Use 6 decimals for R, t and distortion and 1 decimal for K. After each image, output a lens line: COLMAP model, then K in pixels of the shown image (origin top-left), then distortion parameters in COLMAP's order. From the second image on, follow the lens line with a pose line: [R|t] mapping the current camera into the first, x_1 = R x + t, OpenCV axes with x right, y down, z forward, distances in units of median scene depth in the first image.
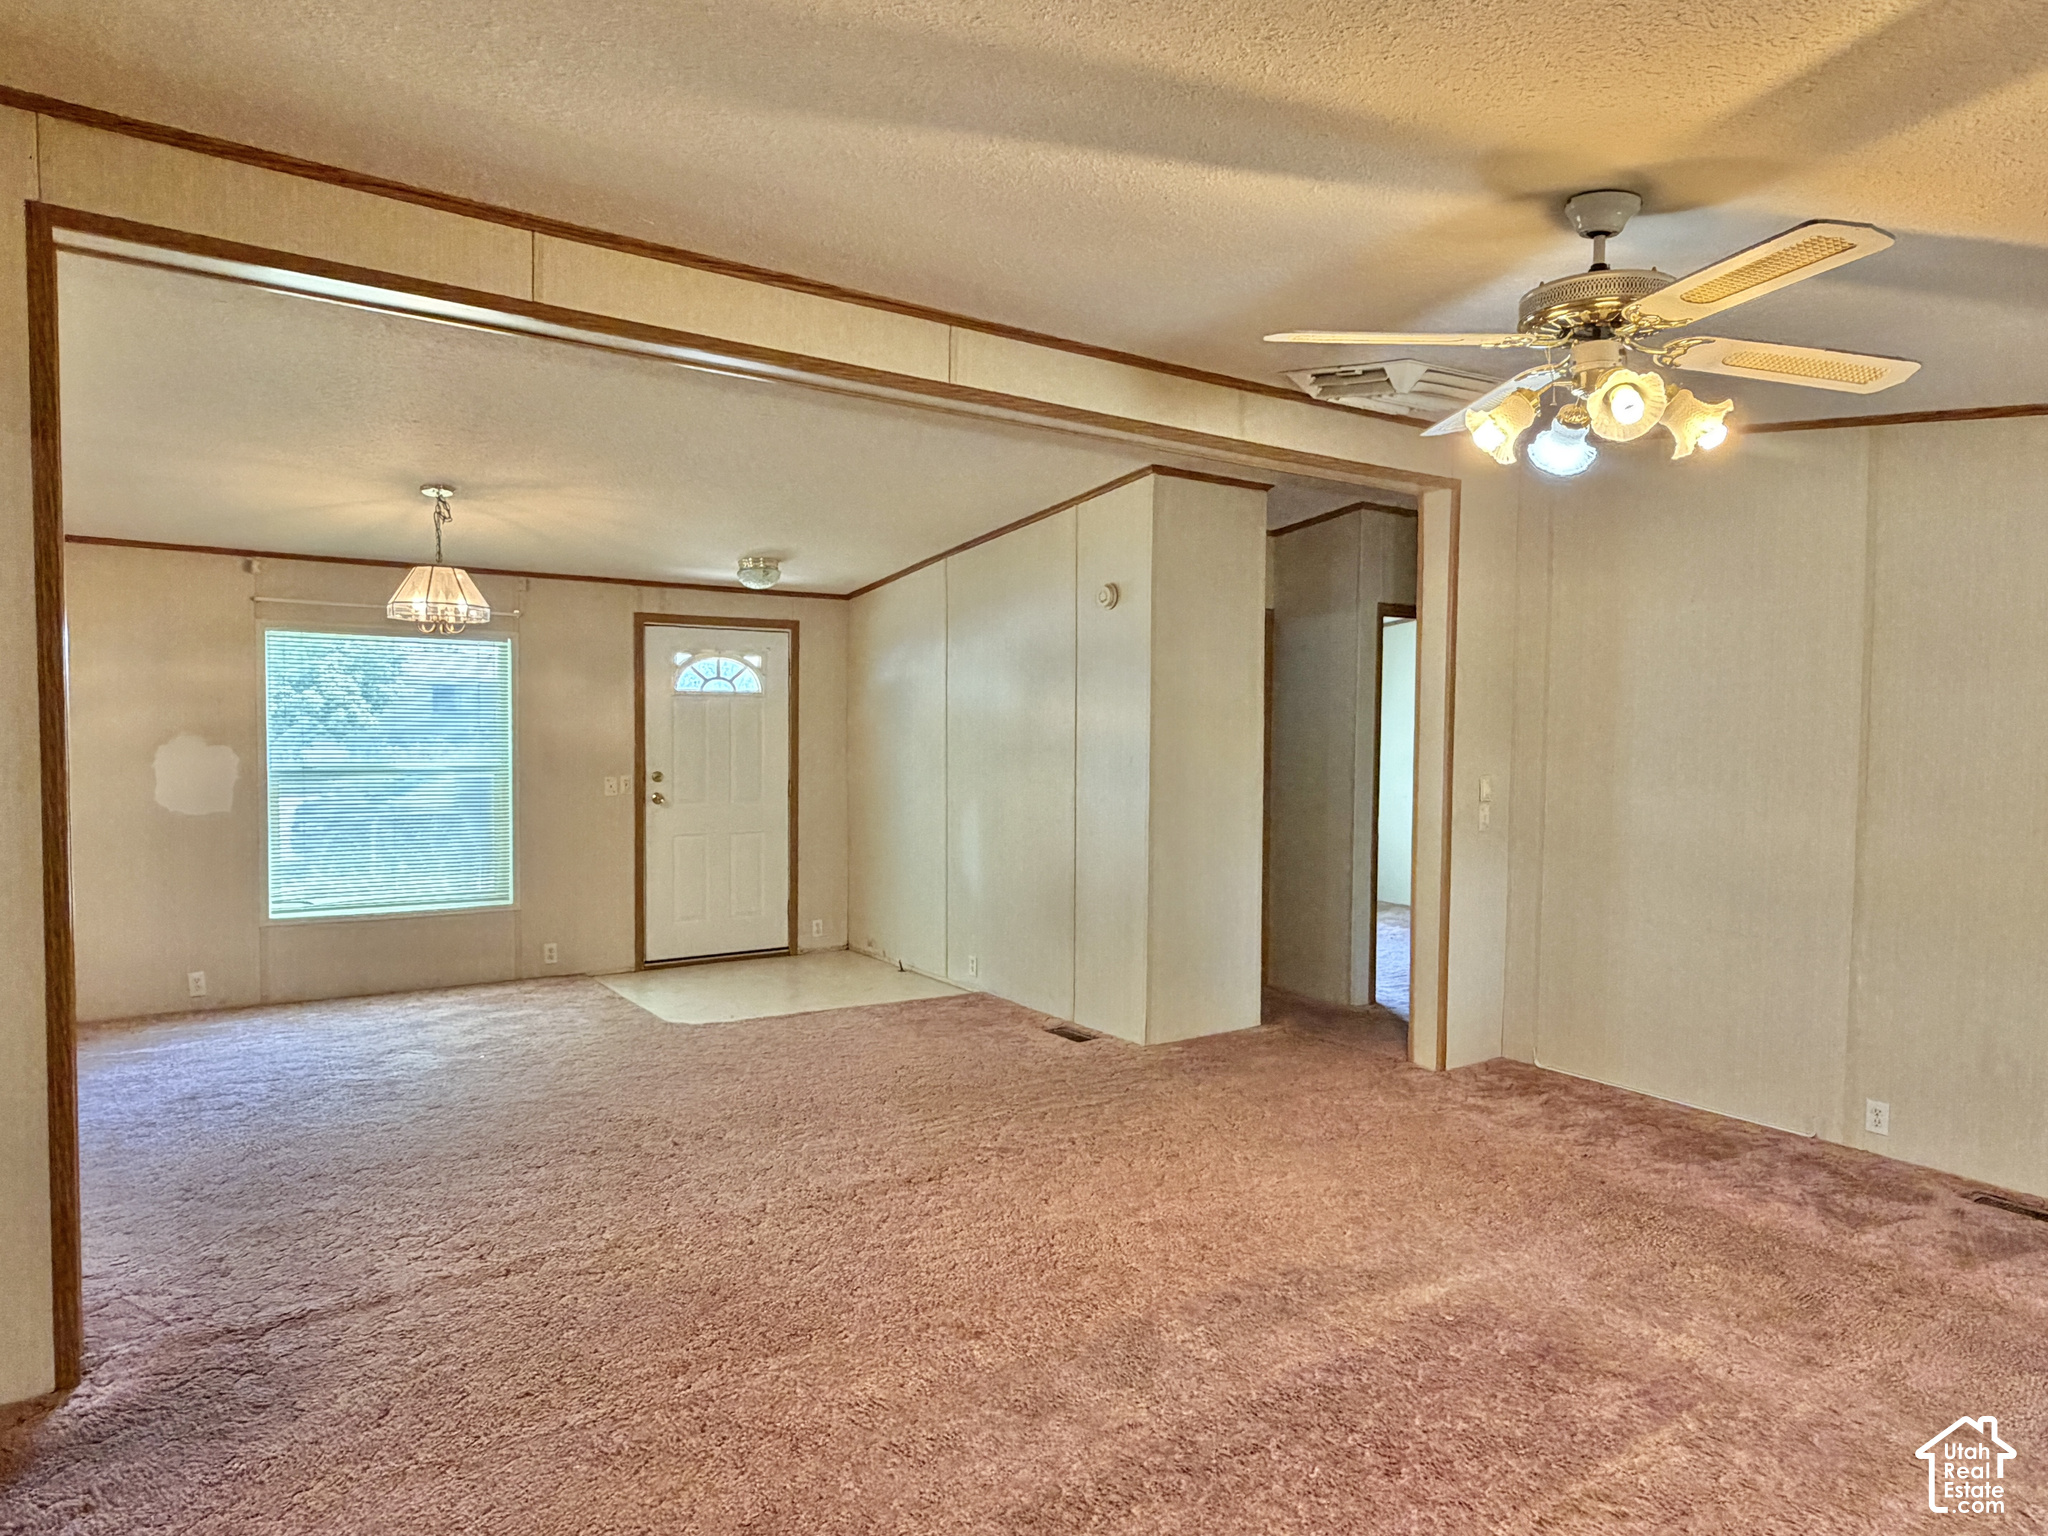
lens RADIAL K [[1256.5, 0, 1027.6], [0, 1256.5, 774.3], [0, 0, 1]] dist [-0.000630, 0.001863]
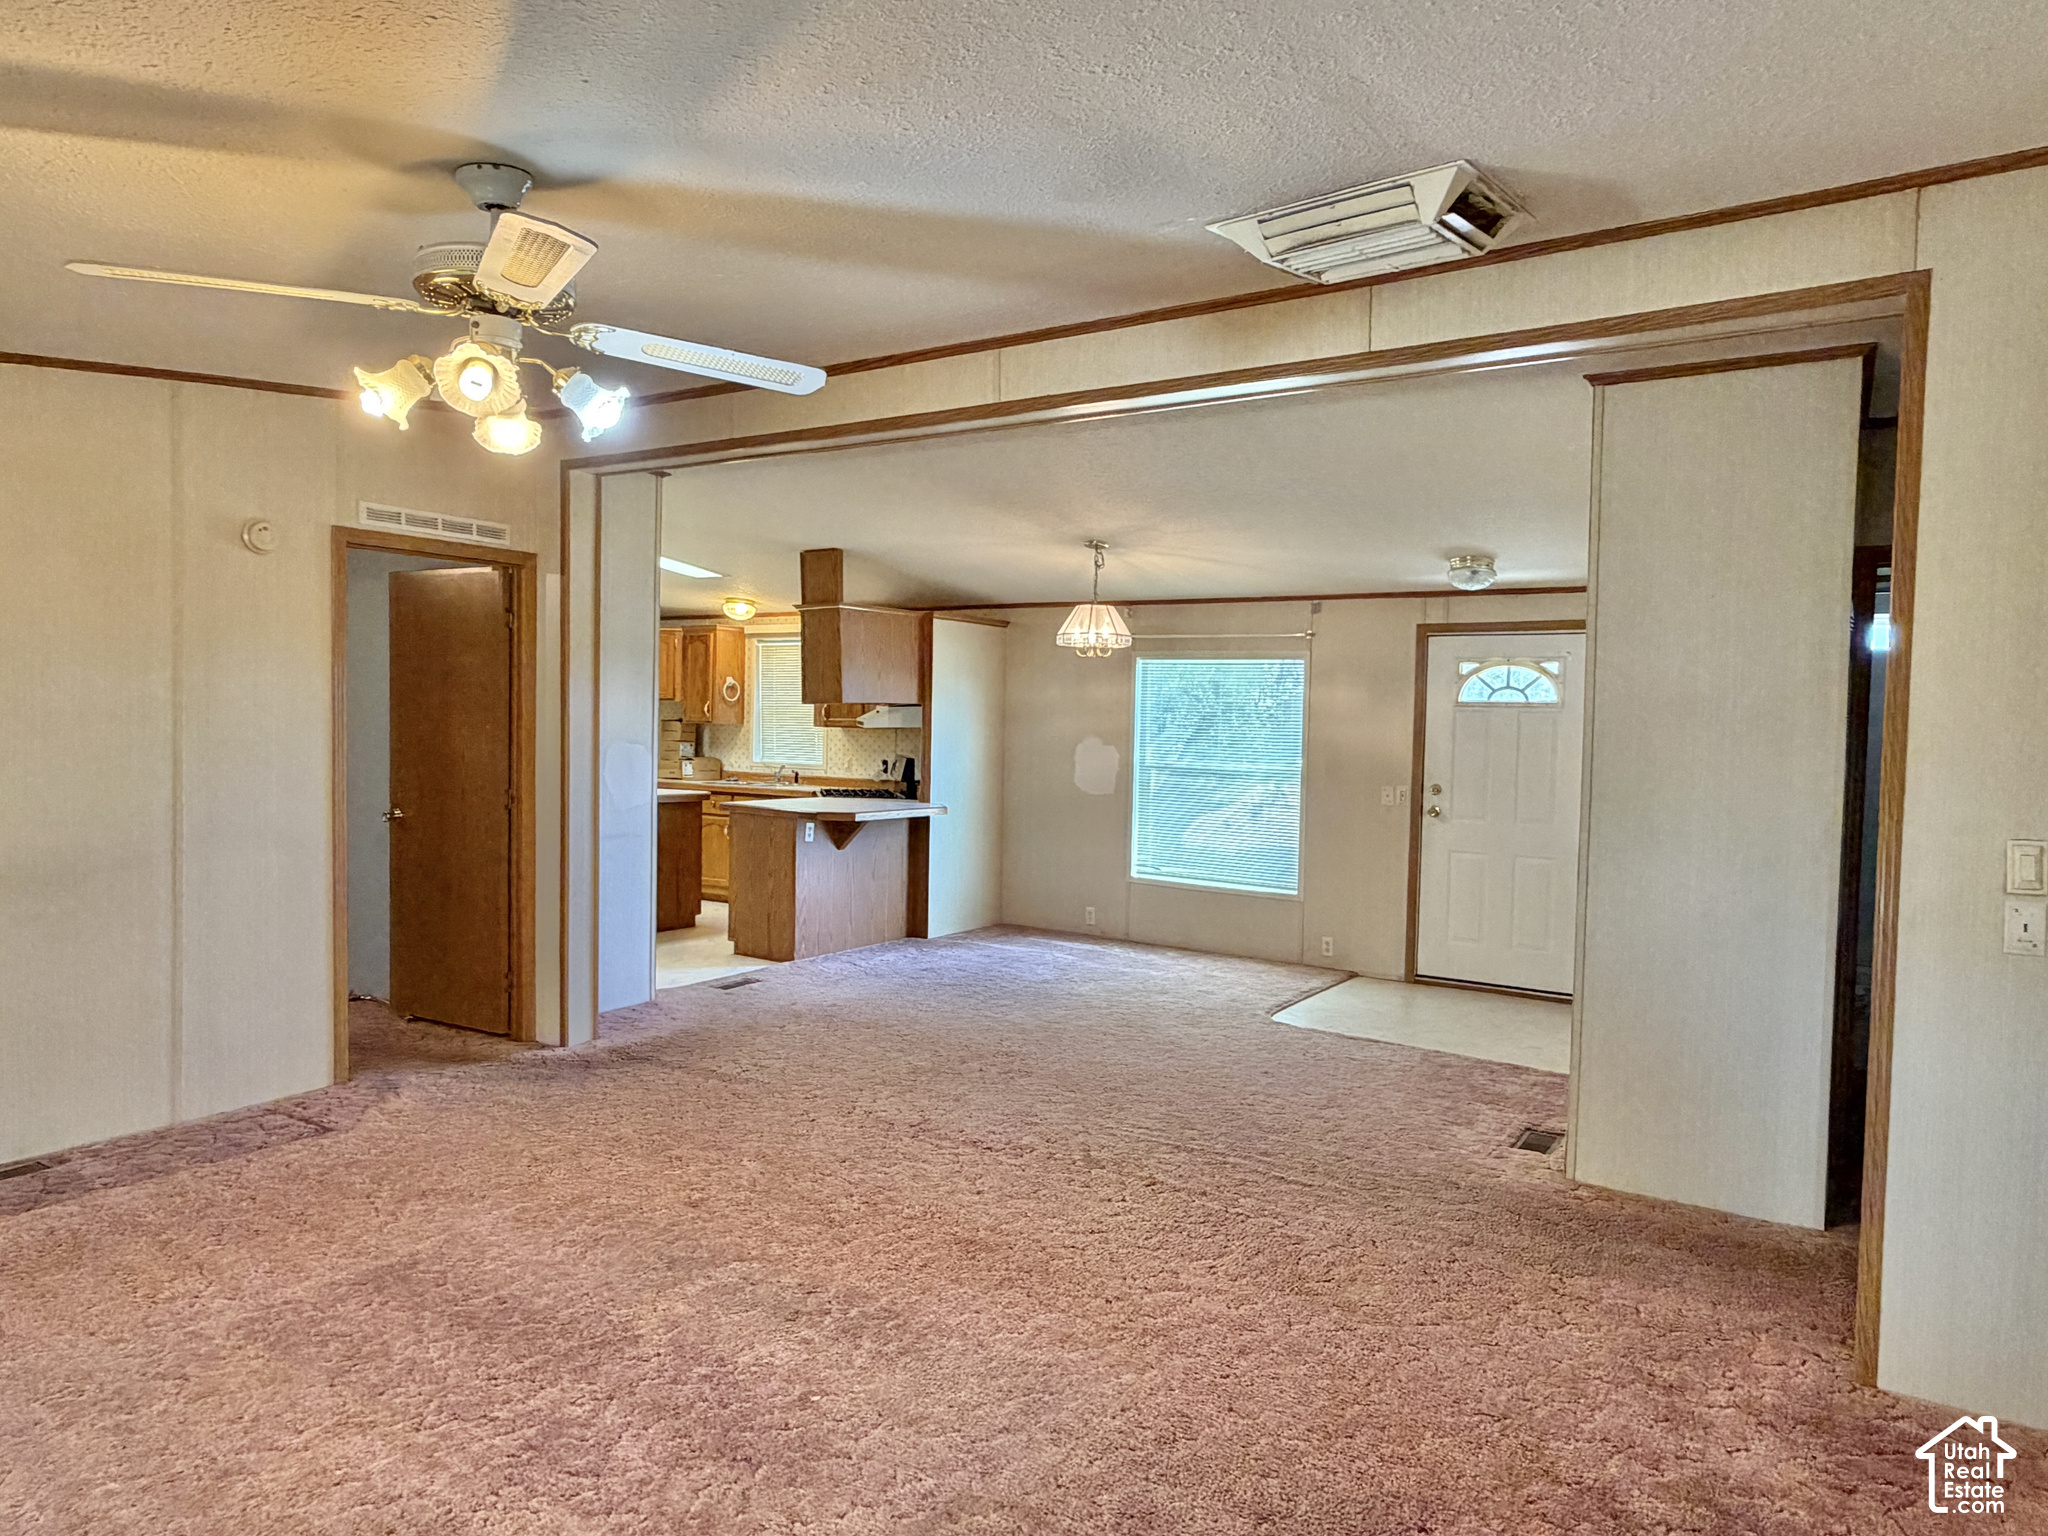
lens RADIAL K [[1256.5, 0, 1027.6], [0, 1256.5, 774.3], [0, 0, 1]] dist [-0.000630, 0.001863]
pose [[0.378919, 0.038814, -0.924615, 0.545642], [-0.058230, 0.998140, 0.018037, -0.009983], [0.923596, 0.047005, 0.380475, 0.364758]]
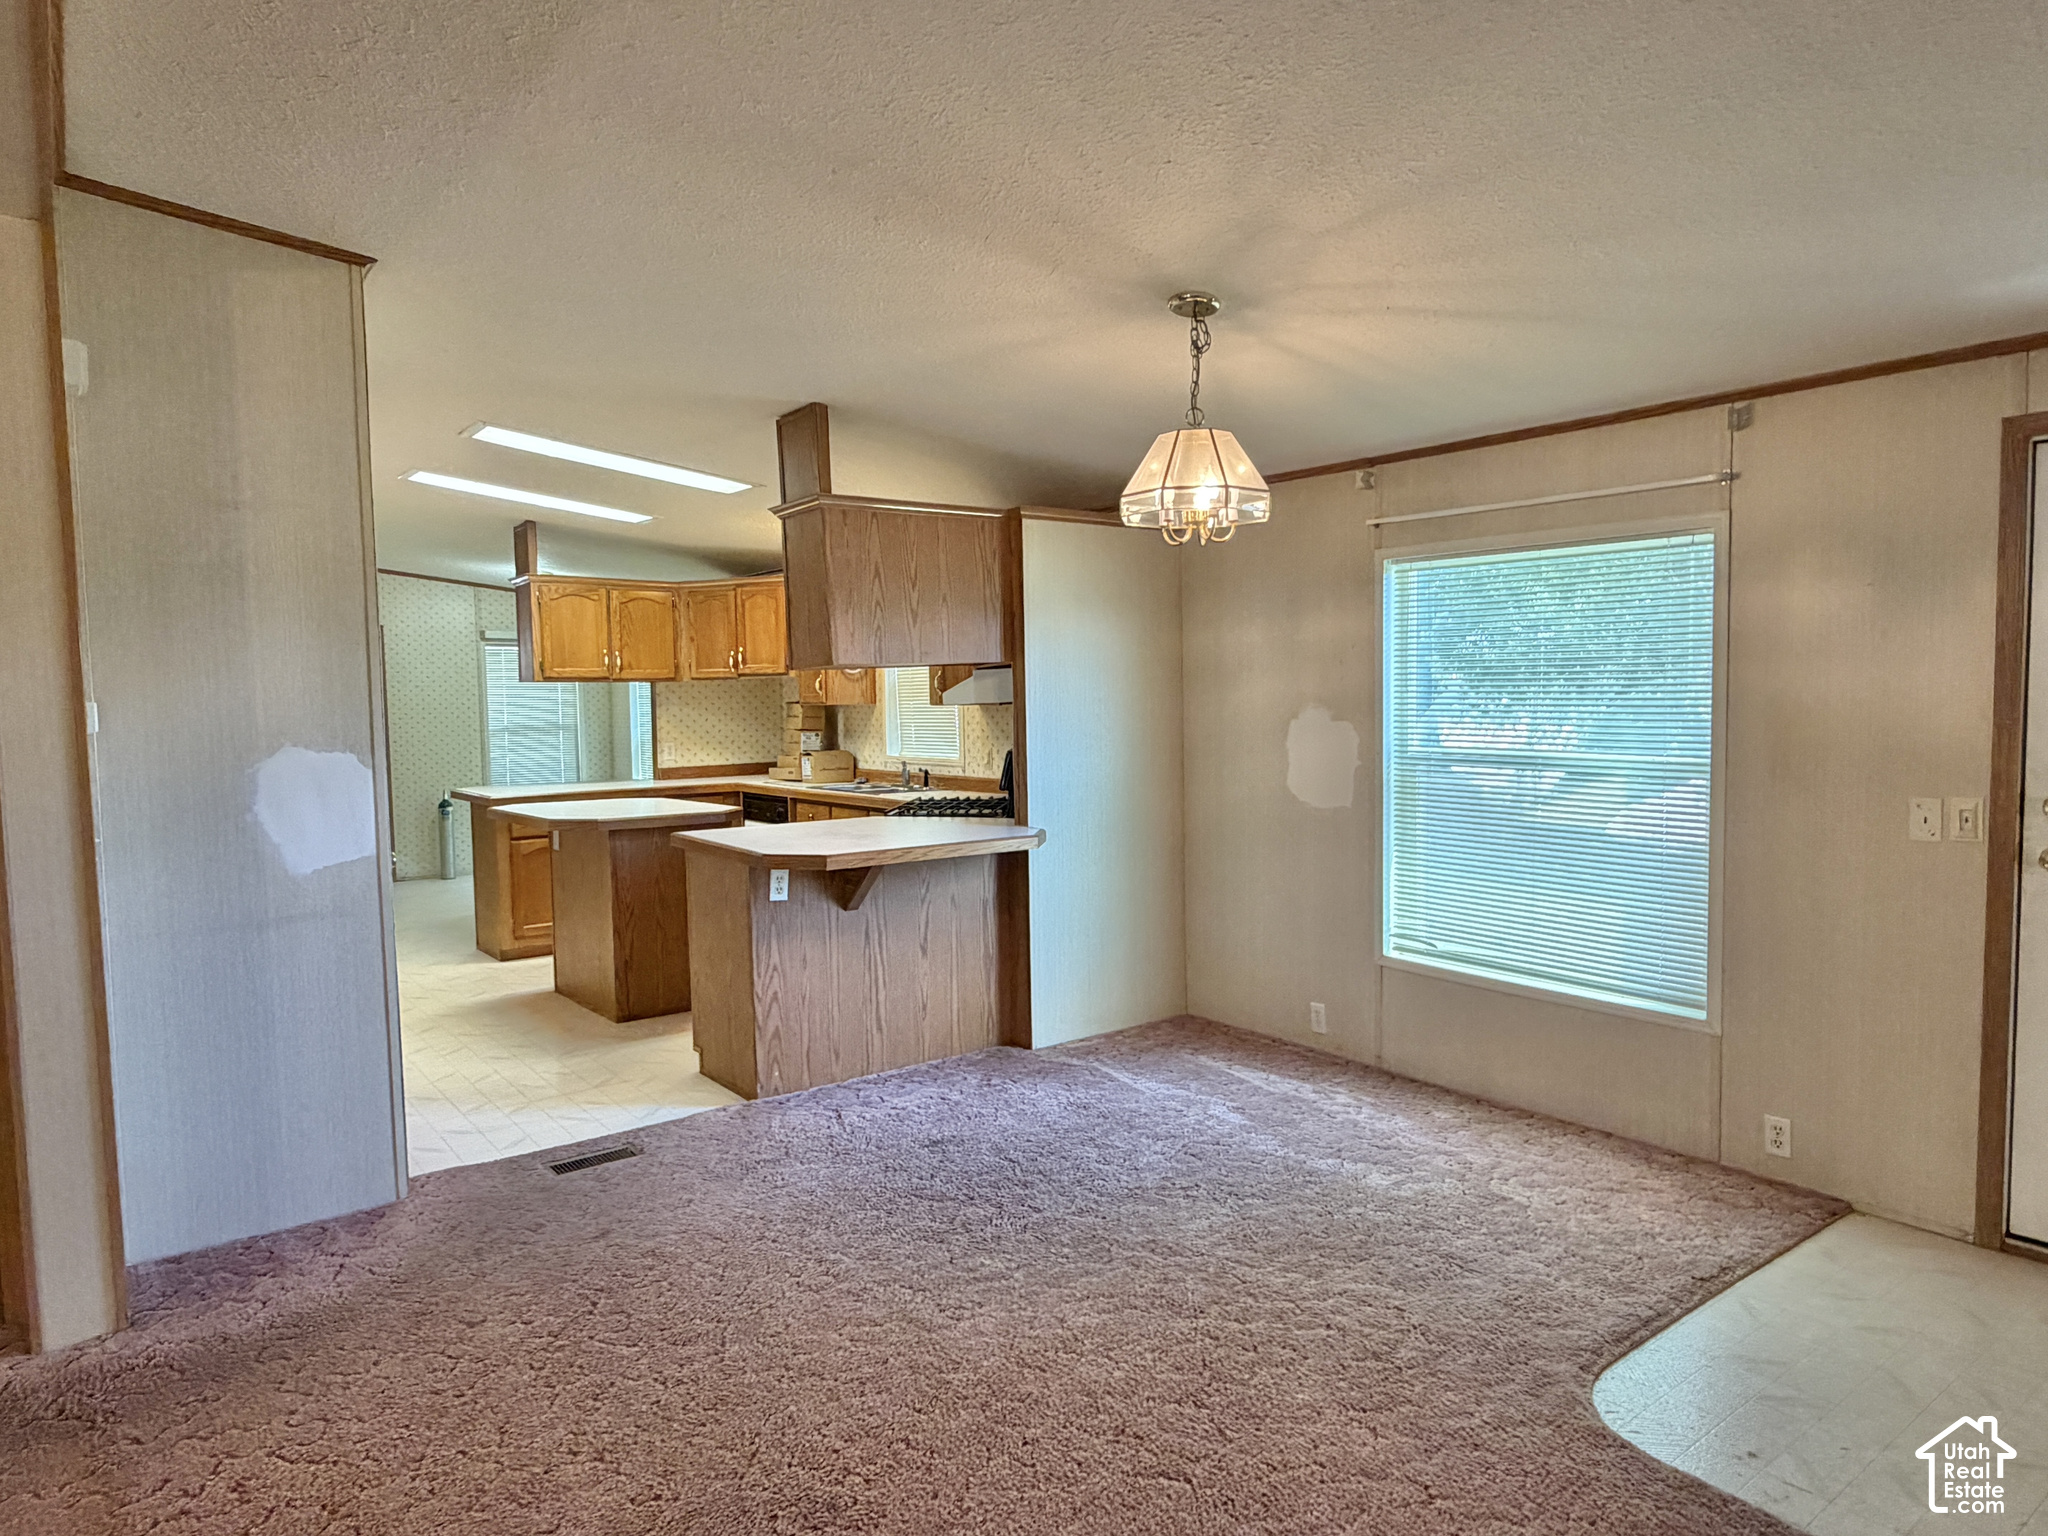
lens RADIAL K [[1256.5, 0, 1027.6], [0, 1256.5, 774.3], [0, 0, 1]] dist [-0.000630, 0.001863]
pose [[0.049695, 0.054685, -0.997266, 0.112482], [-0.025752, 0.998238, 0.053455, -0.024574], [0.998432, 0.023025, 0.051015, 0.705821]]
